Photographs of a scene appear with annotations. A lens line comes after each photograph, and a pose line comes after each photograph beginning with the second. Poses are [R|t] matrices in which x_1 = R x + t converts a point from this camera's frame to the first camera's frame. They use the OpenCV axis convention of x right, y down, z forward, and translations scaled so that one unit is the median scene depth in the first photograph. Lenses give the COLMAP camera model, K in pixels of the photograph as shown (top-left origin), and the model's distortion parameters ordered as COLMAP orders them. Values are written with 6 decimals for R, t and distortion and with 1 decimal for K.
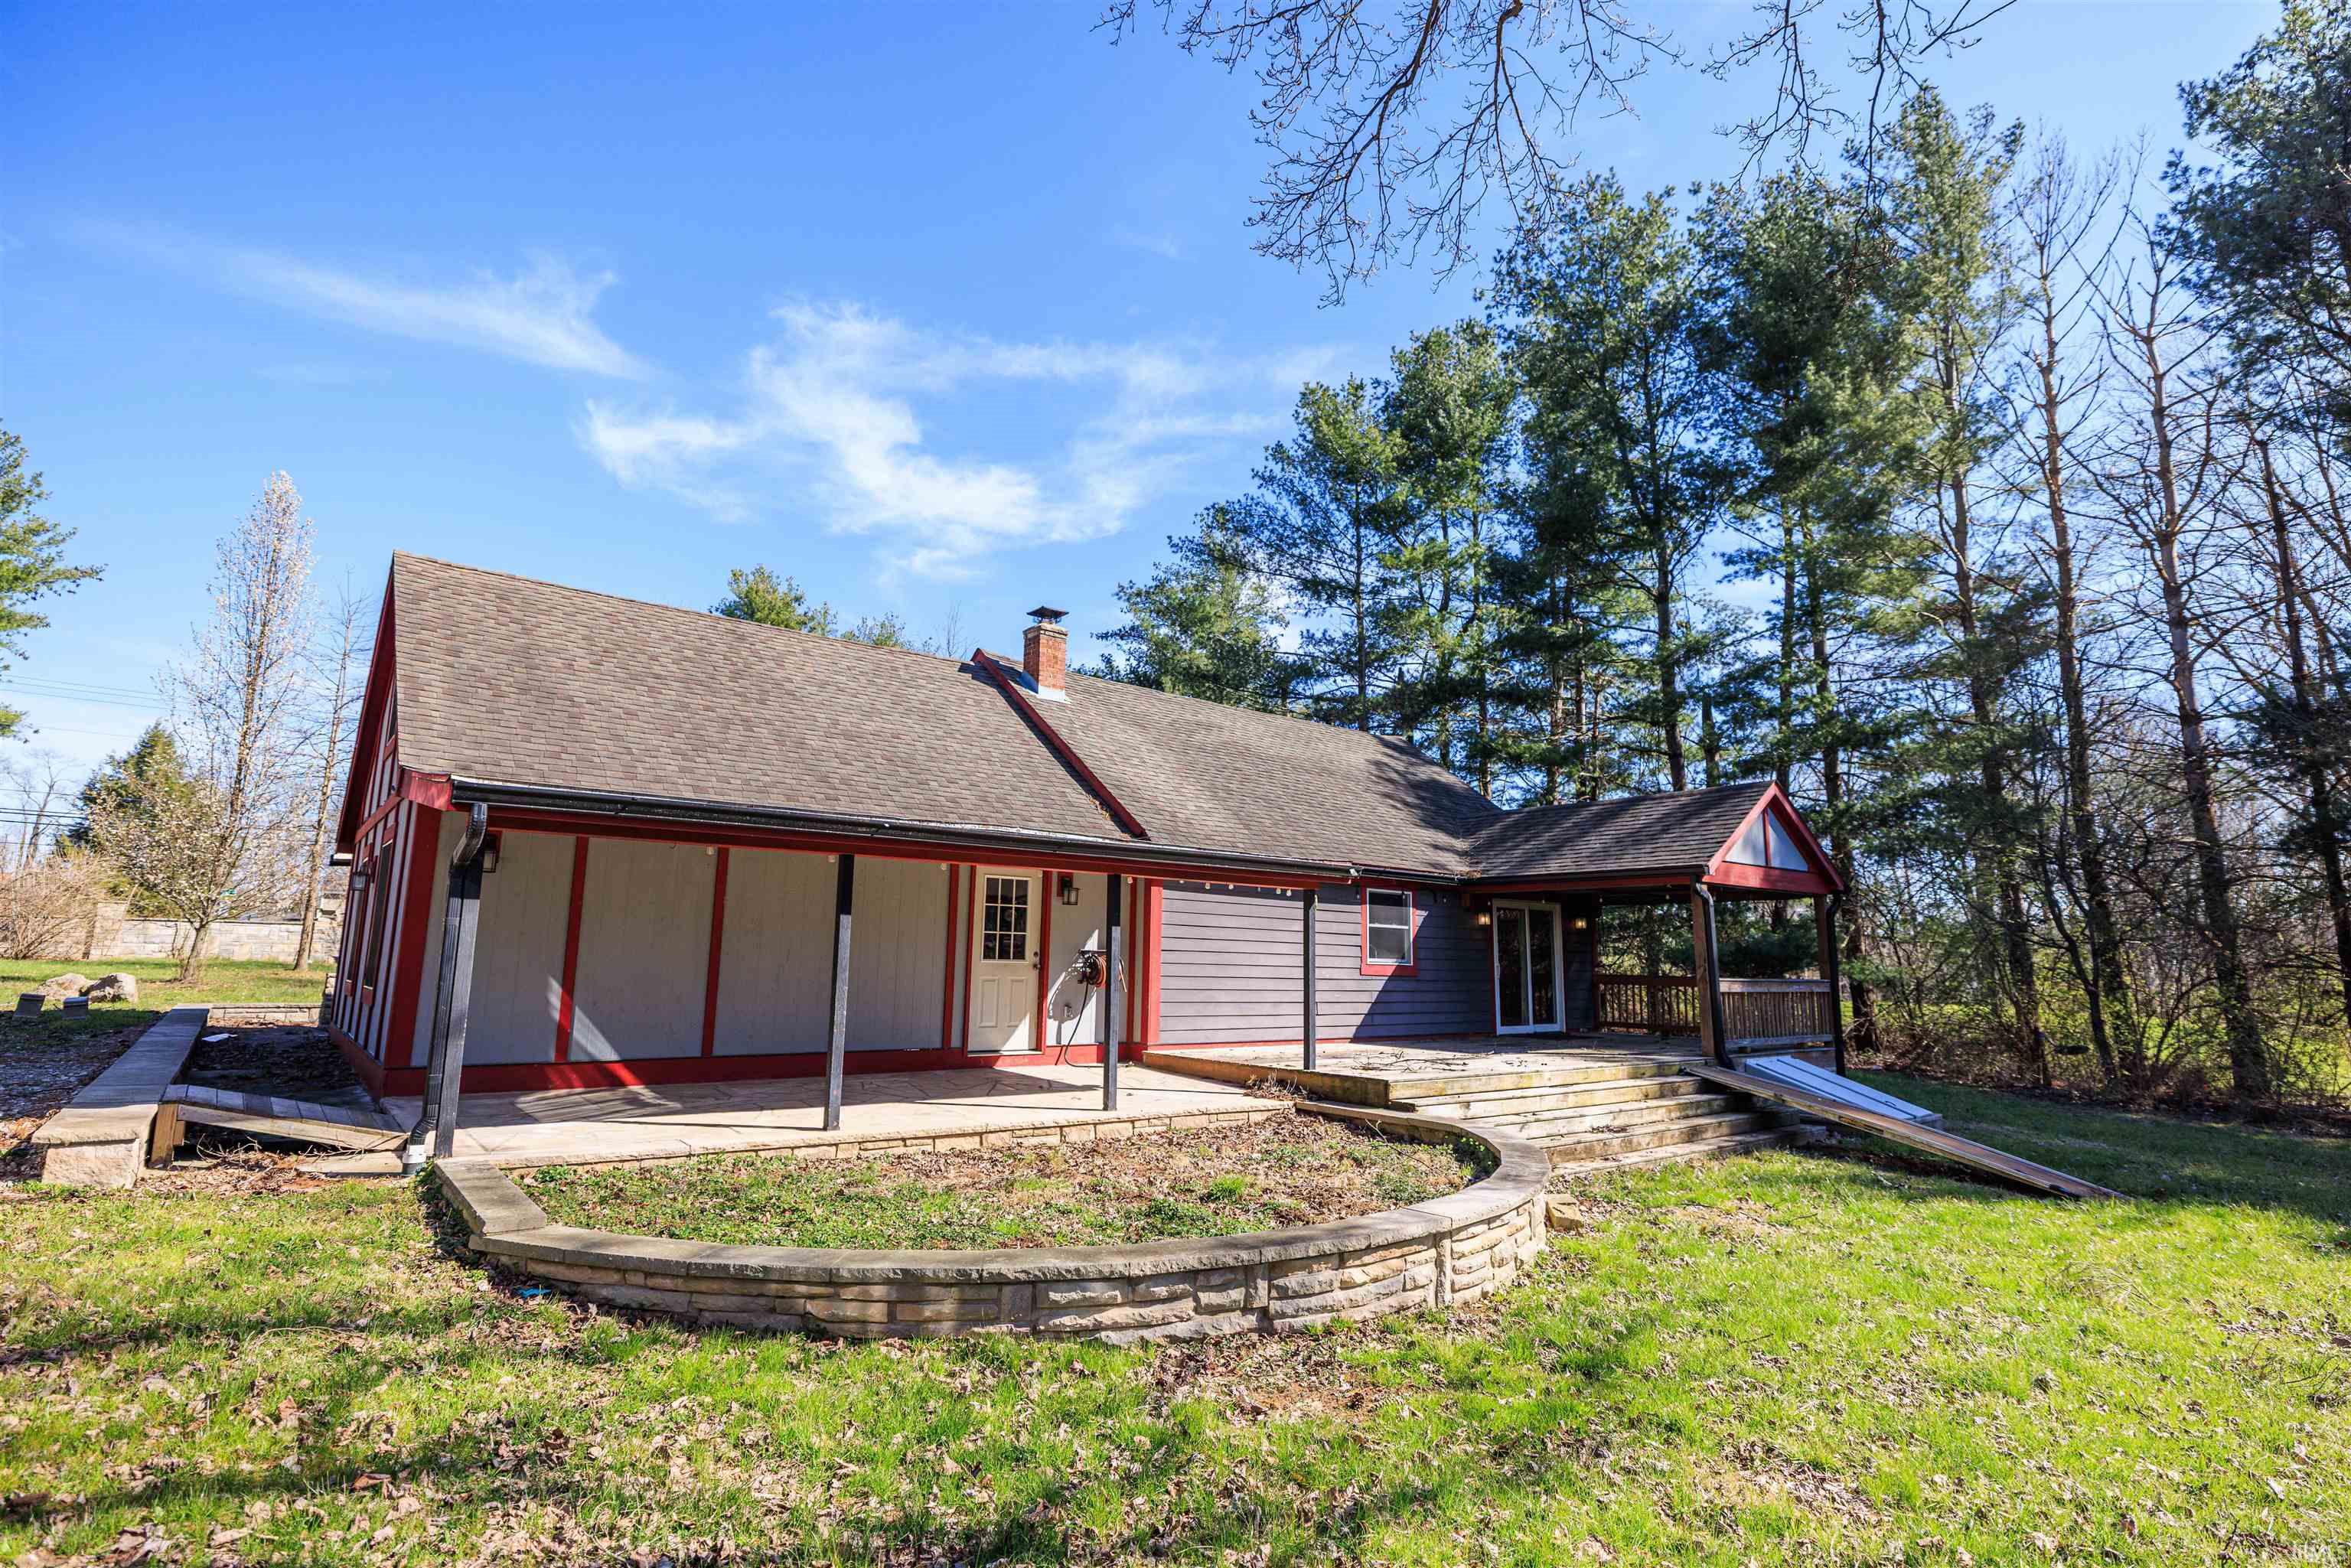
lens RADIAL K [[1185.4, 0, 1176.4], [0, 1185.4, 934.2], [0, 0, 1]] dist [0.000110, 0.000043]
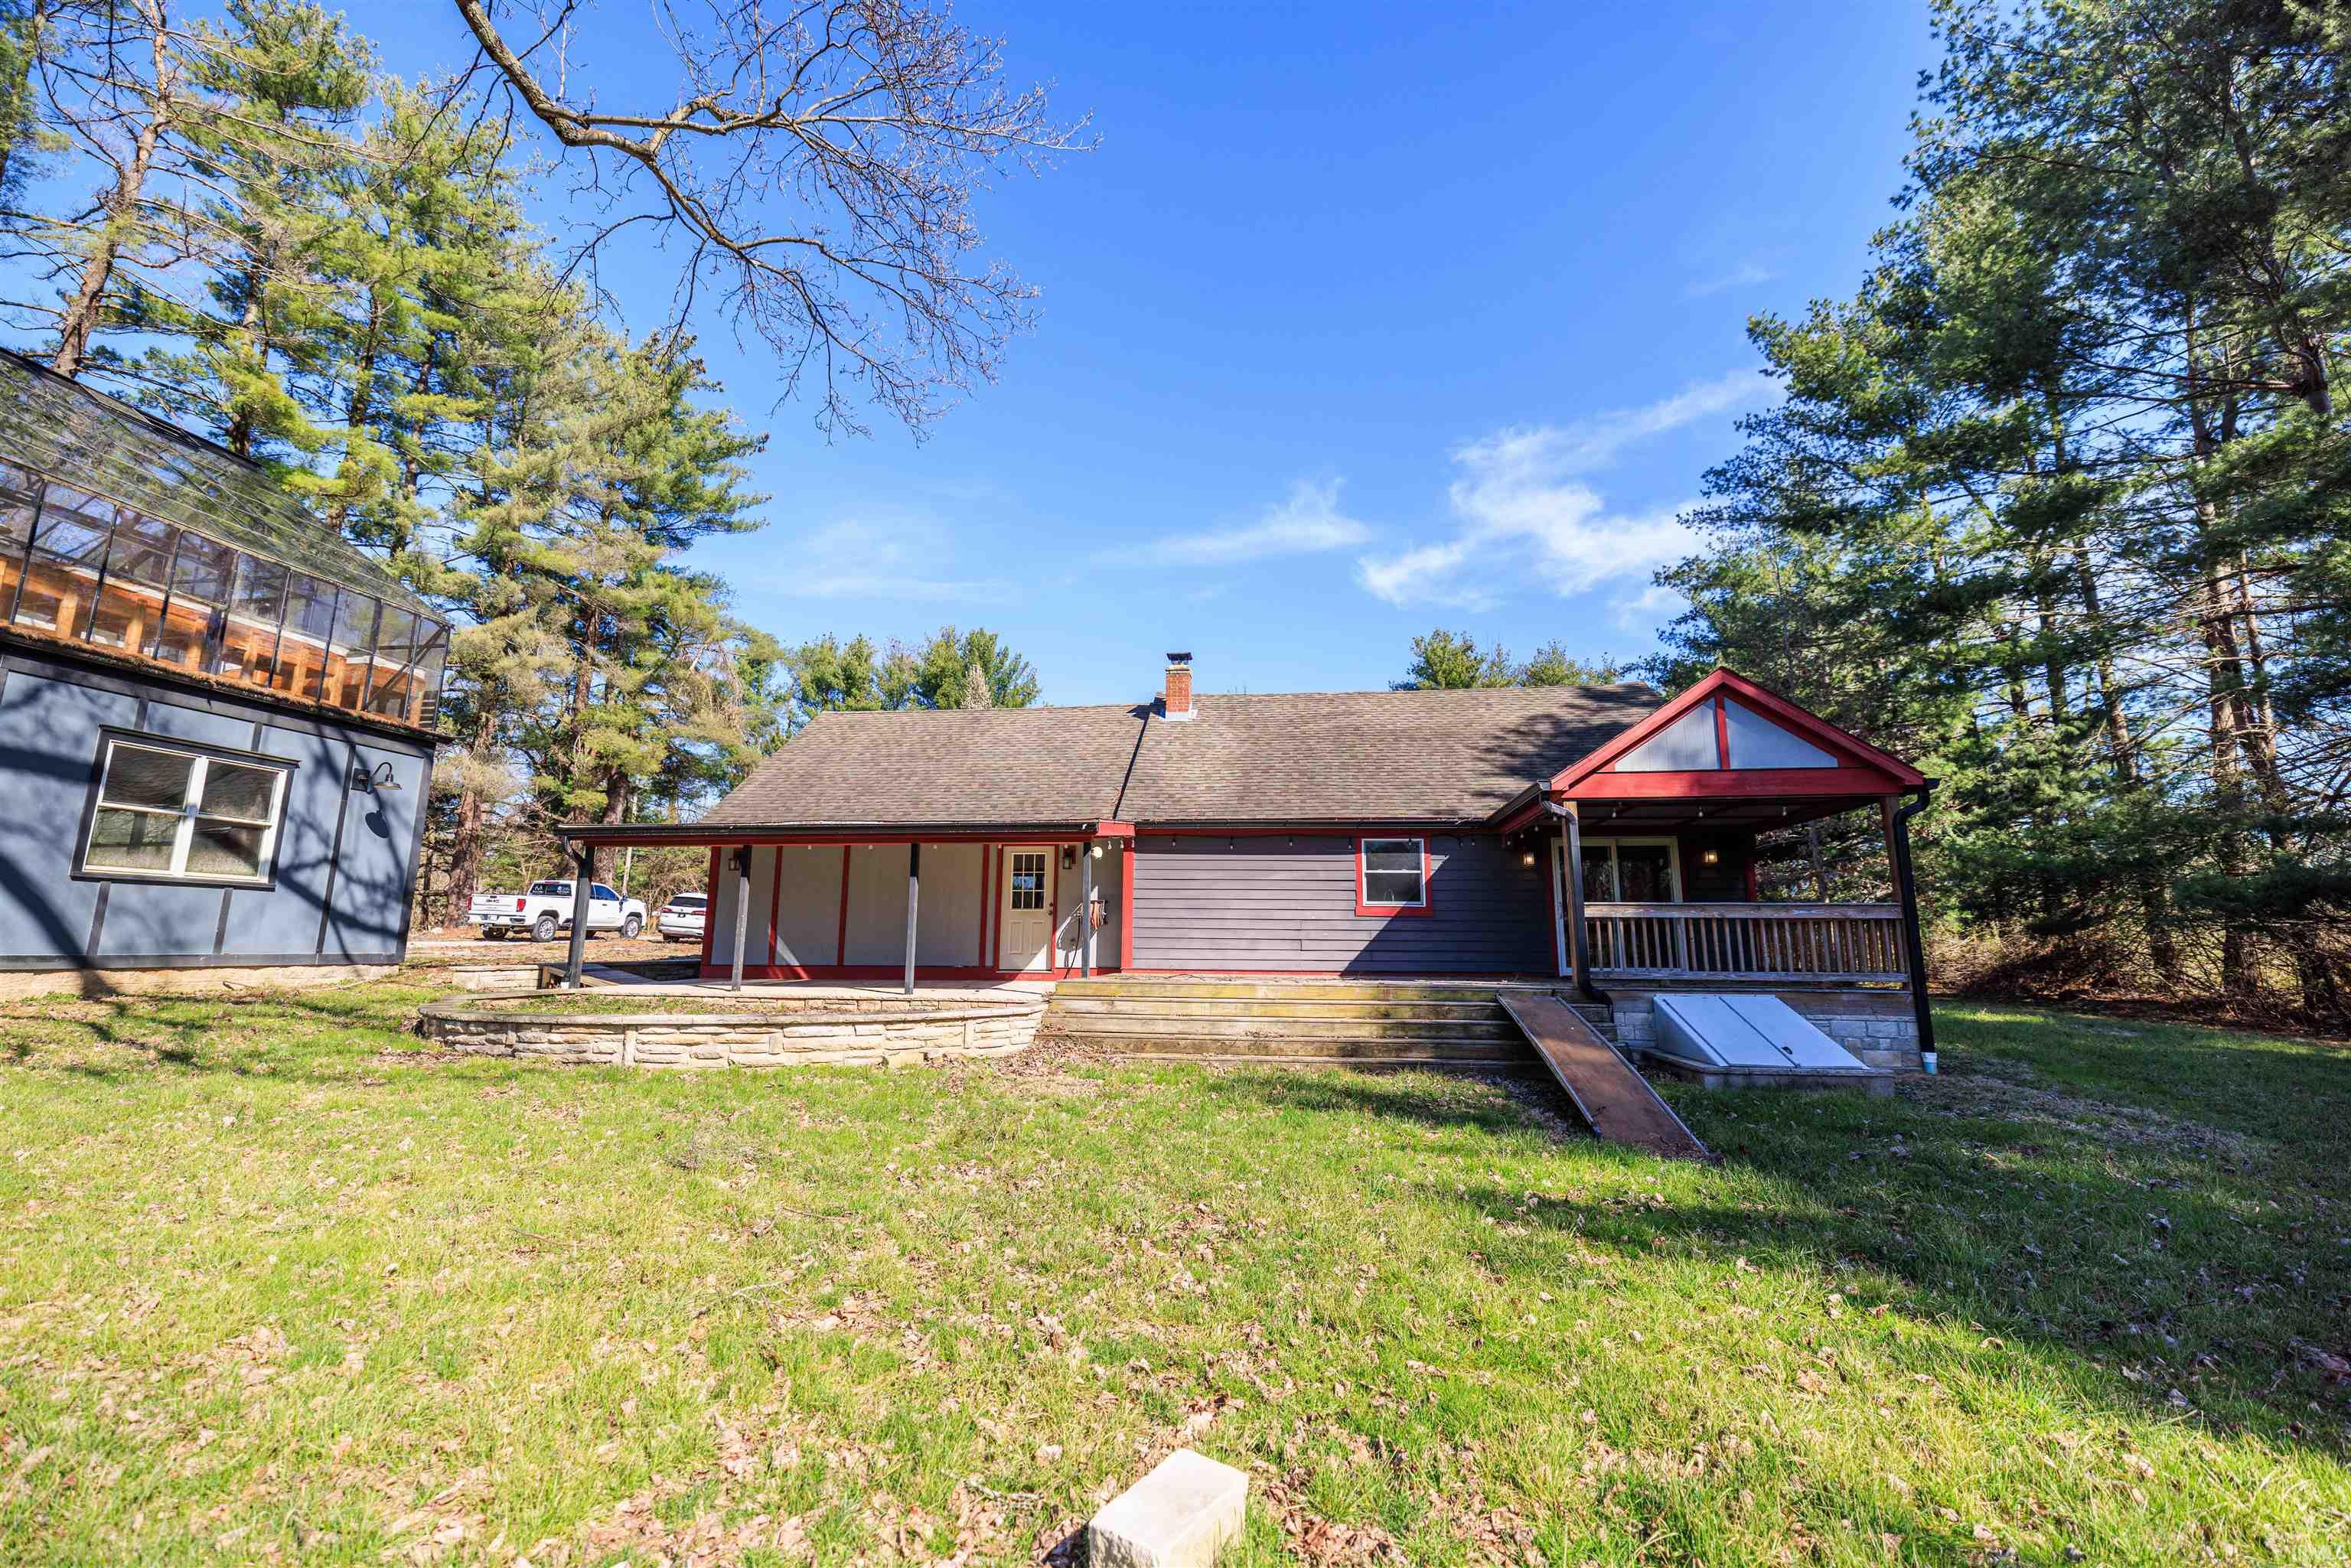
lens RADIAL K [[976.9, 0, 1172.4], [0, 976.9, 760.0], [0, 0, 1]] dist [0.000524, -0.000157]
pose [[0.686398, -0.152060, -0.711151, 0.873976], [0.021728, 0.981747, -0.188948, 0.073402], [0.726902, 0.114241, 0.677173, 0.264749]]
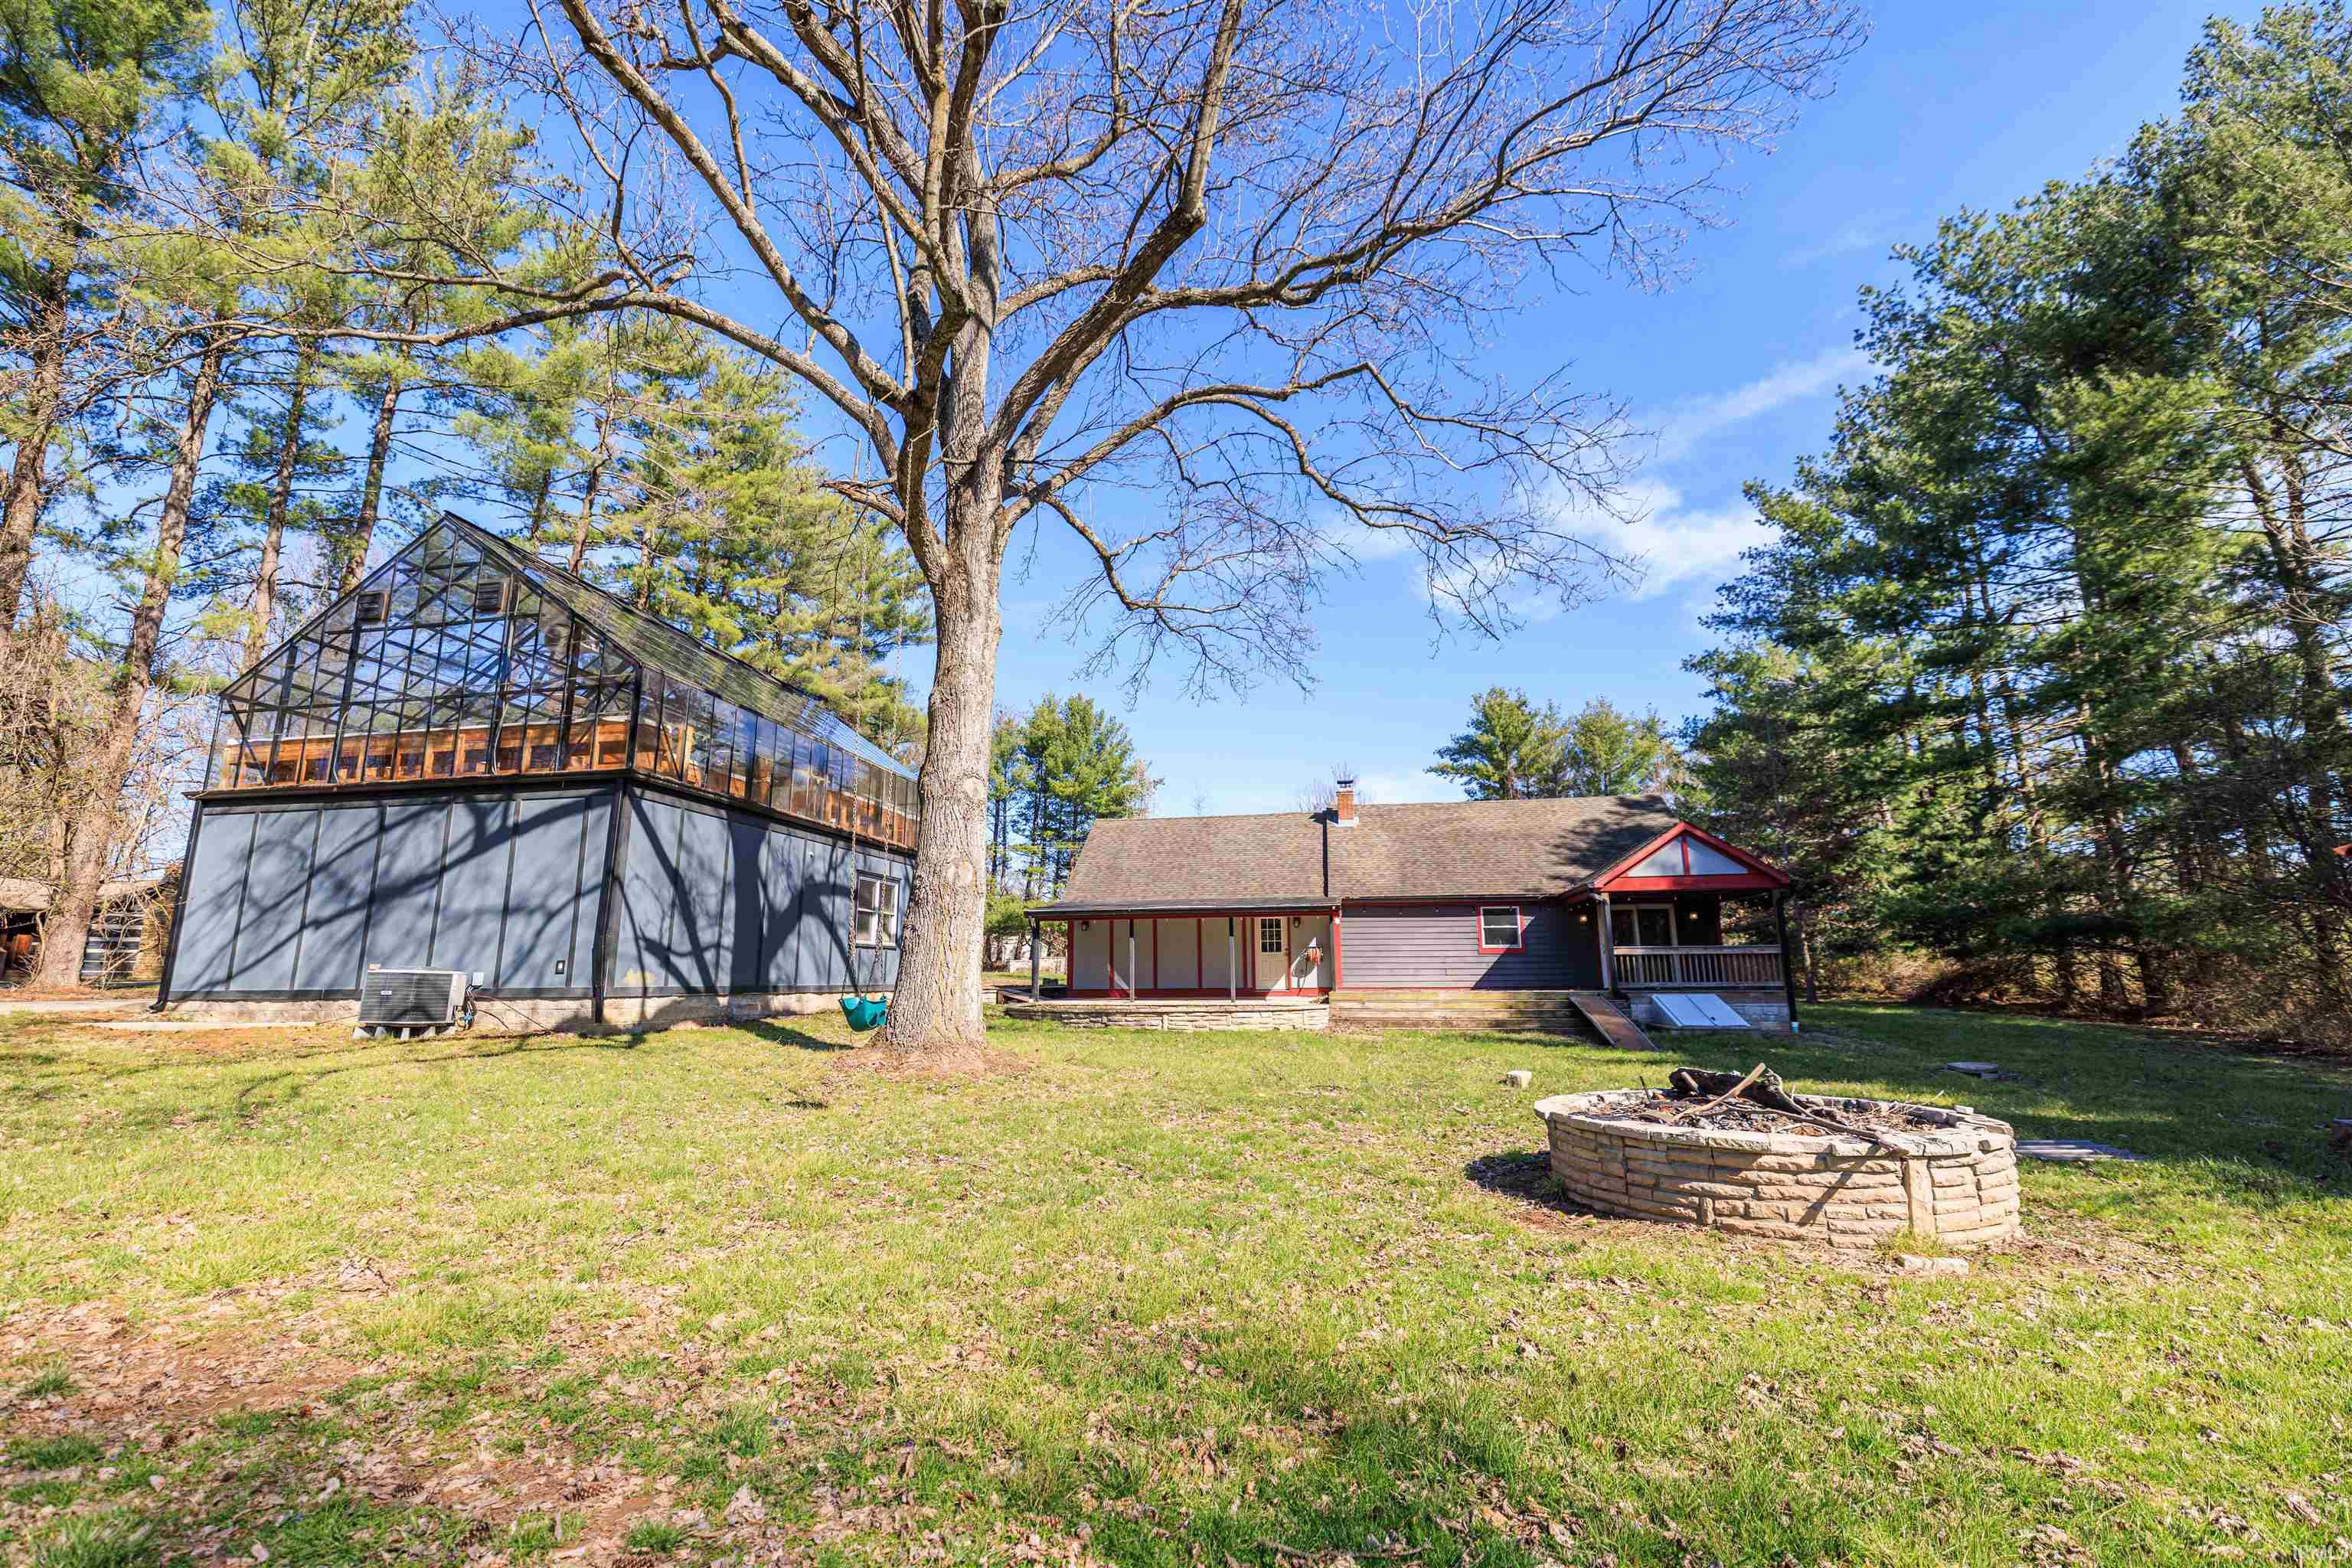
lens RADIAL K [[997.2, 0, 1174.7], [0, 997.2, 770.2], [0, 0, 1]] dist [0.002668, -0.000042]
pose [[0.656456, -0.179572, -0.732679, 1.272293], [0.035605, 0.977547, -0.207686, 0.073717], [0.753523, 0.110249, 0.648111, -0.516505]]
